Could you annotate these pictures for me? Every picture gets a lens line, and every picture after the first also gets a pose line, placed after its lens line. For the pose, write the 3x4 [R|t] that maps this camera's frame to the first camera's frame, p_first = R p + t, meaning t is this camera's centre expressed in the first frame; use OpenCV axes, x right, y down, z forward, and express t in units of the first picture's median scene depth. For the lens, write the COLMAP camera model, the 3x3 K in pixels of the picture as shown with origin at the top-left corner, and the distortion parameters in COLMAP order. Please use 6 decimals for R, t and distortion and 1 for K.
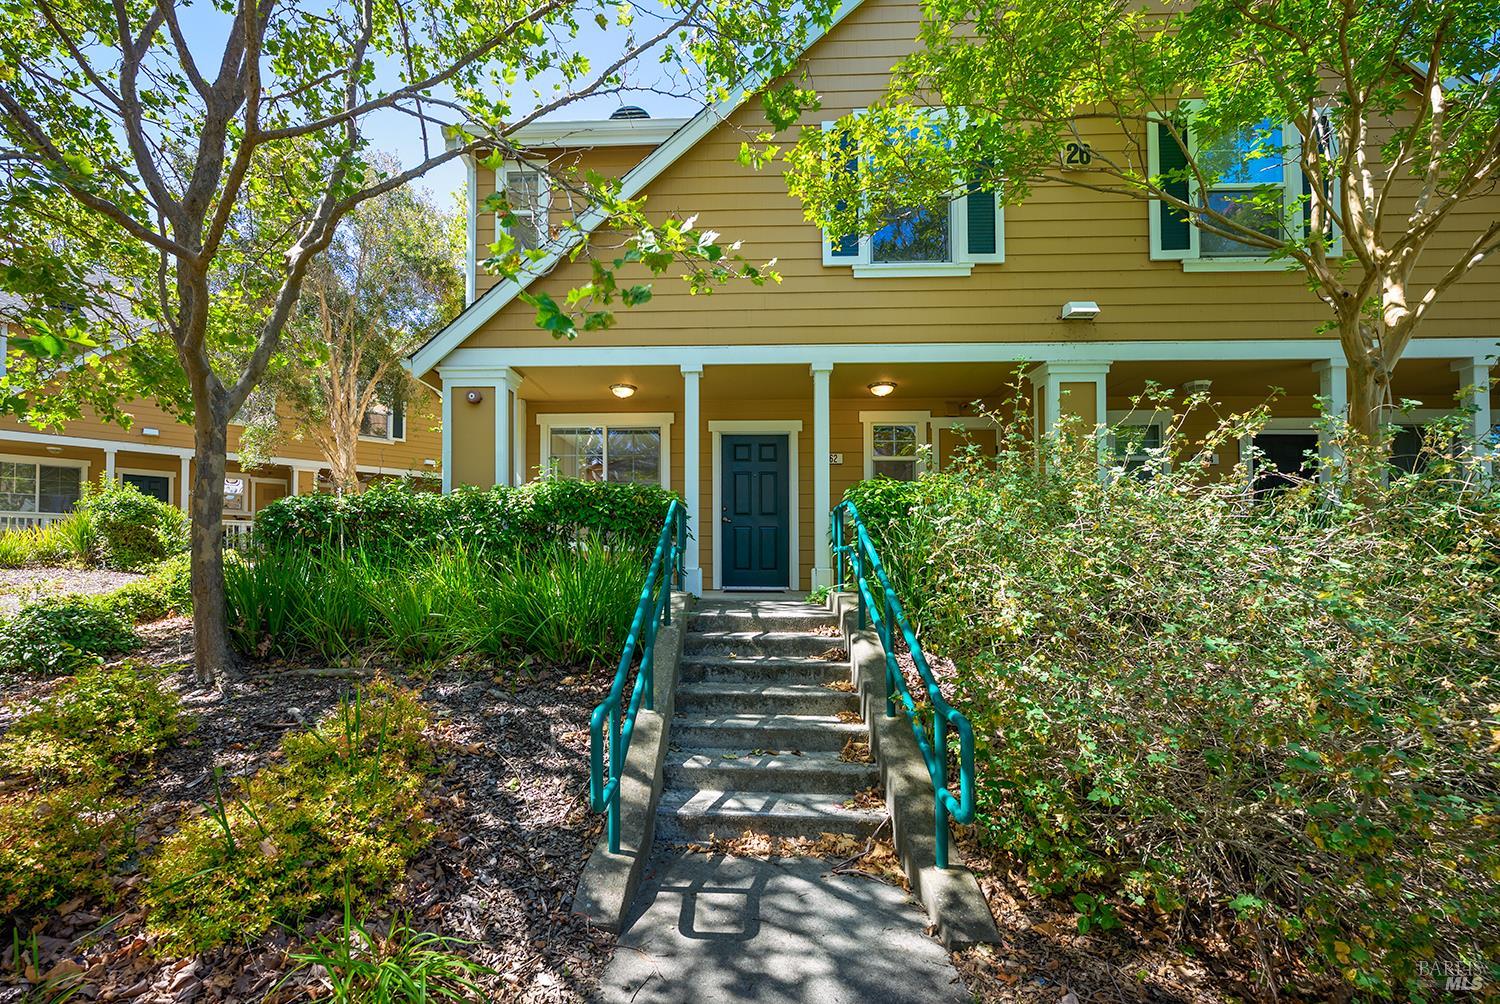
lens RADIAL K [[679.3, 0, 748.9], [0, 679.3, 563.7], [0, 0, 1]] dist [-0.002108, 0.000294]
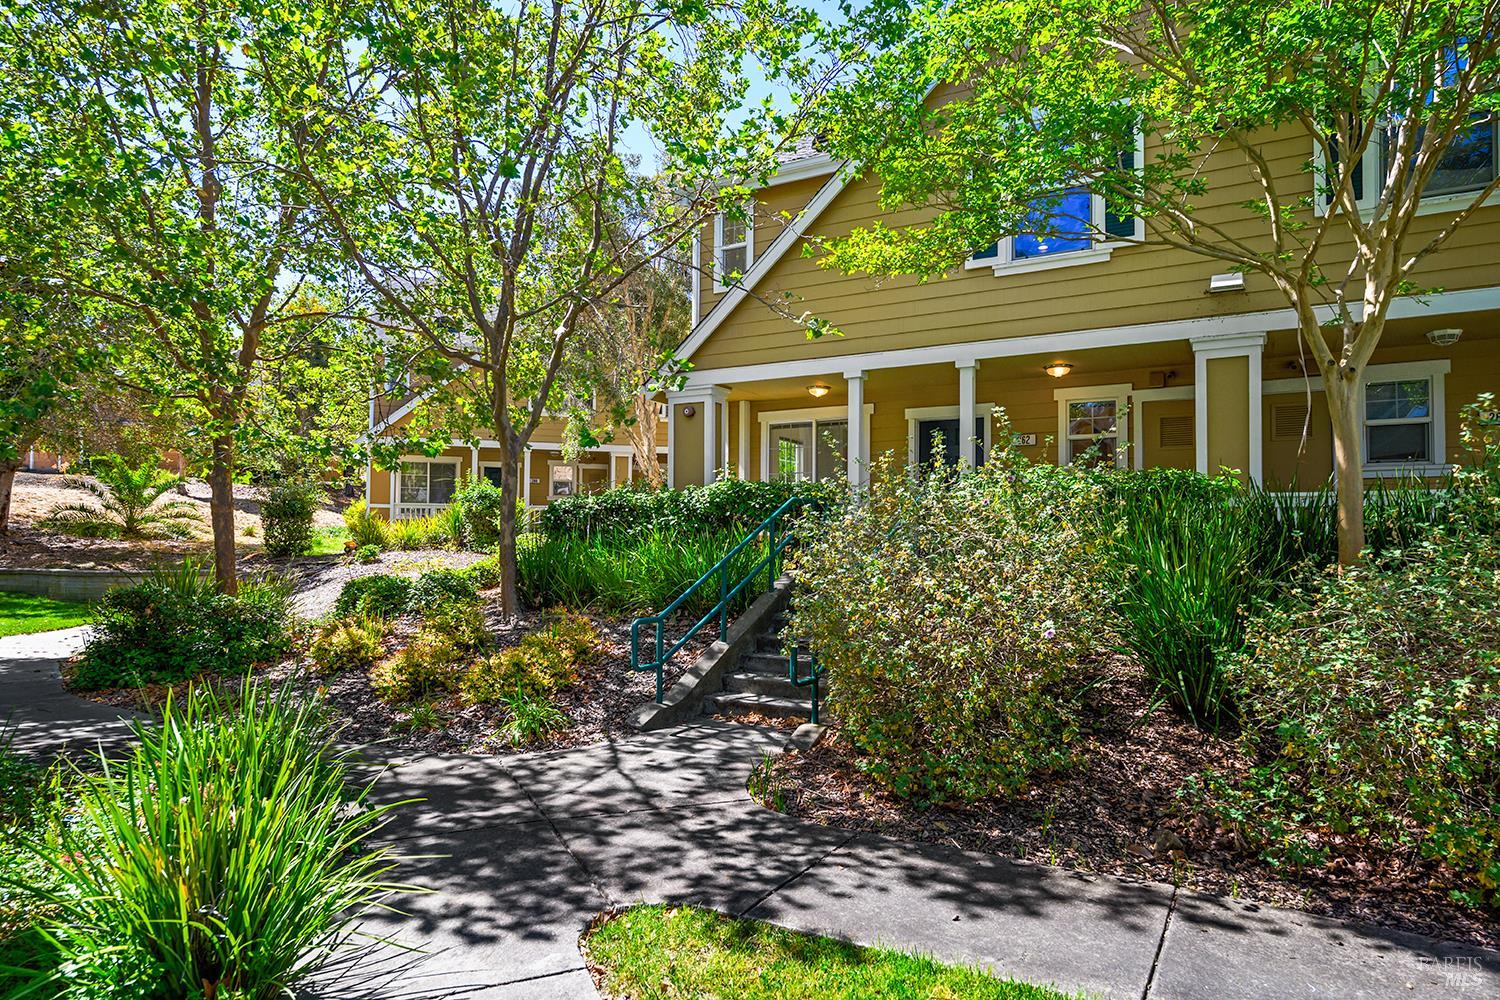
lens RADIAL K [[902.5, 0, 750.6], [0, 902.5, 537.2], [0, 0, 1]] dist [0.001836, 0.000445]
pose [[0.893549, -0.002956, -0.448957, 0.423613], [-0.002636, 0.999927, -0.011830, 0.002510], [0.448959, 0.011754, 0.893475, -0.406294]]
